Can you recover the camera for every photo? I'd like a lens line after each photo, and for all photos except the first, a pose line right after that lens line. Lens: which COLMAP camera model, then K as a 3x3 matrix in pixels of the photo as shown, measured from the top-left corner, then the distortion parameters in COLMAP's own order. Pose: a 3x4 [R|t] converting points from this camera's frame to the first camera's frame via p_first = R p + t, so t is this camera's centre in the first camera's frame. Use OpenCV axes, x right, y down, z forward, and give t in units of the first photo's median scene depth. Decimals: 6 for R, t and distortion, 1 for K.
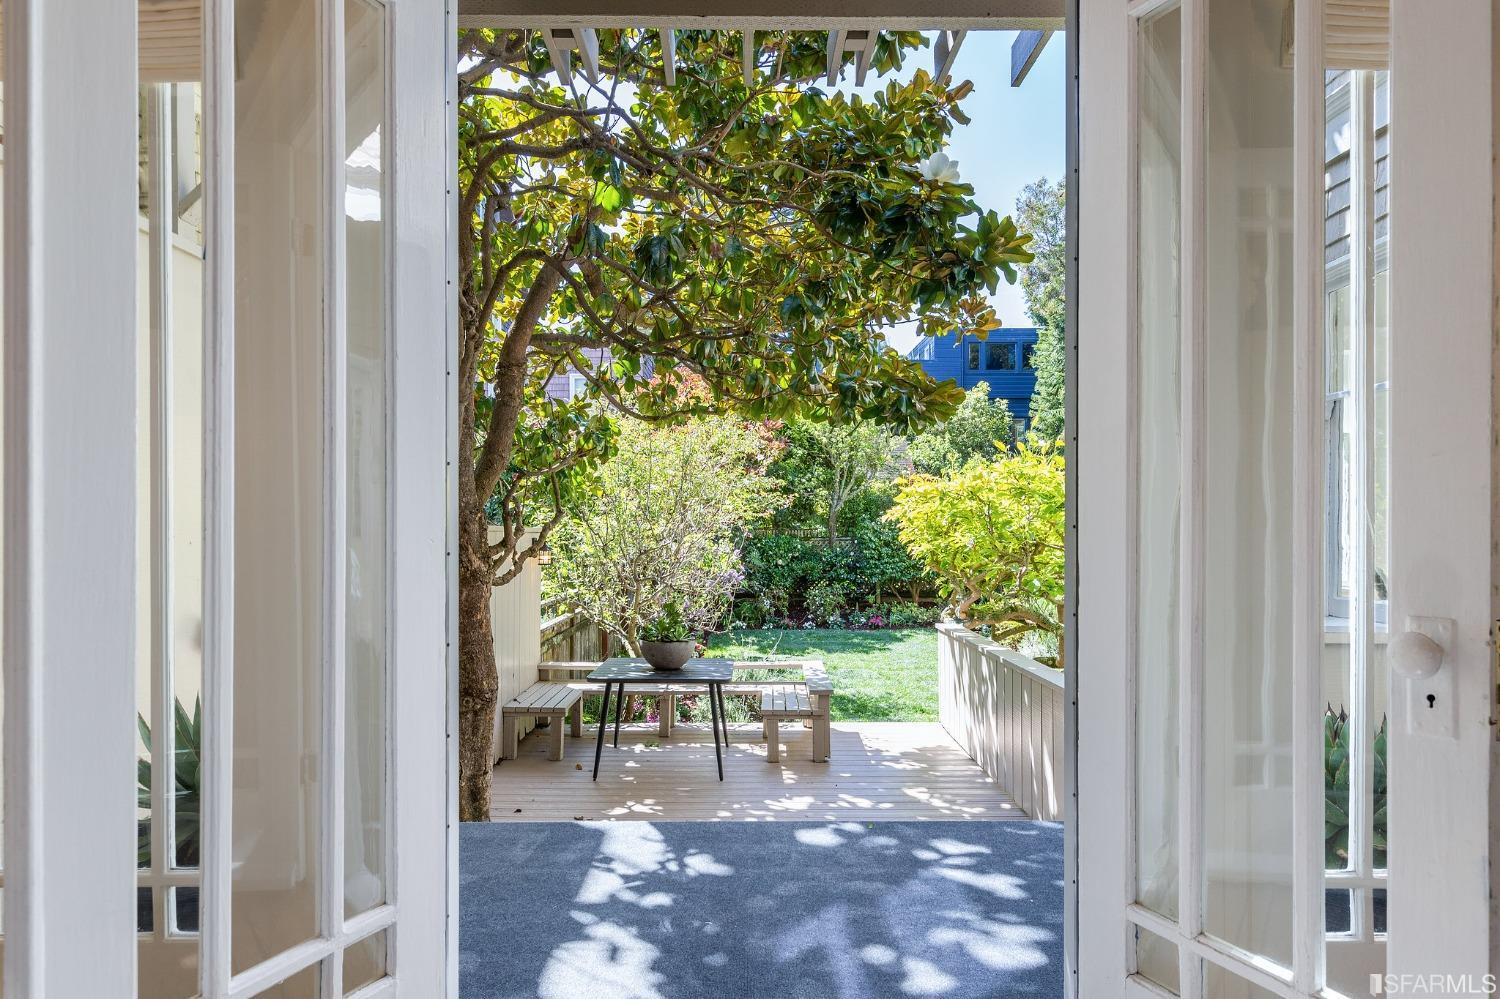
lens RADIAL K [[819.8, 0, 743.6], [0, 819.8, 508.4], [0, 0, 1]] dist [0.003021, 0.000798]
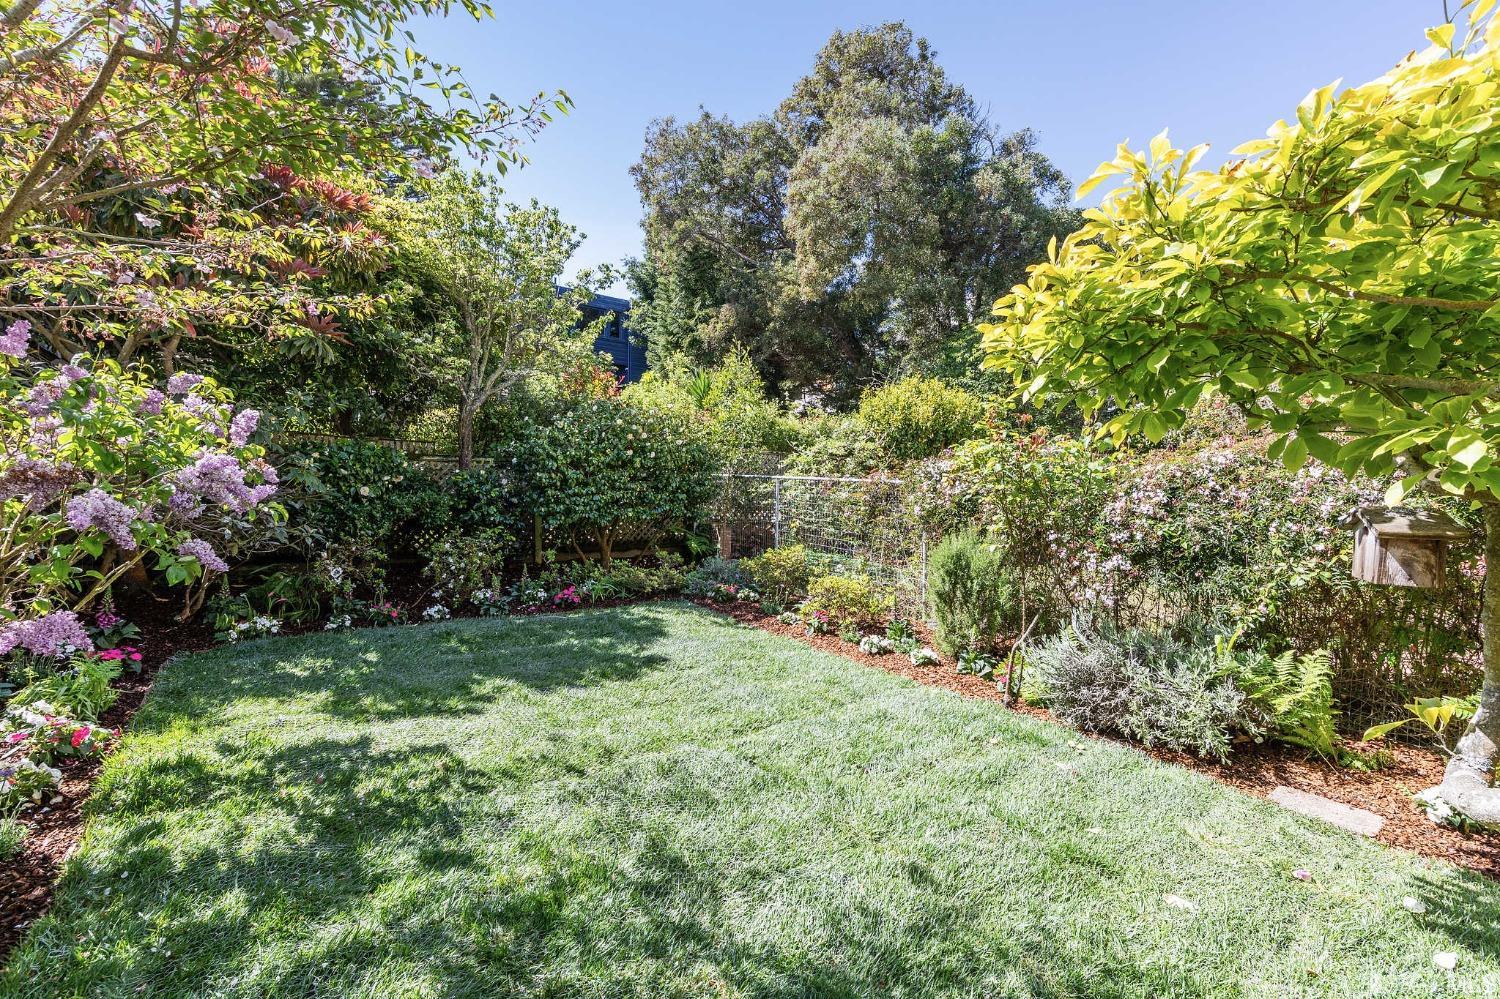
lens RADIAL K [[651.3, 0, 752.8], [0, 651.3, 498.5], [0, 0, 1]] dist [0.002084, 0.000398]
pose [[0.800143, 0.015634, 0.599605, -0.005903], [-0.032896, 0.999299, 0.017843, 0.056936], [-0.598906, -0.034002, 0.800097, 0.546925]]
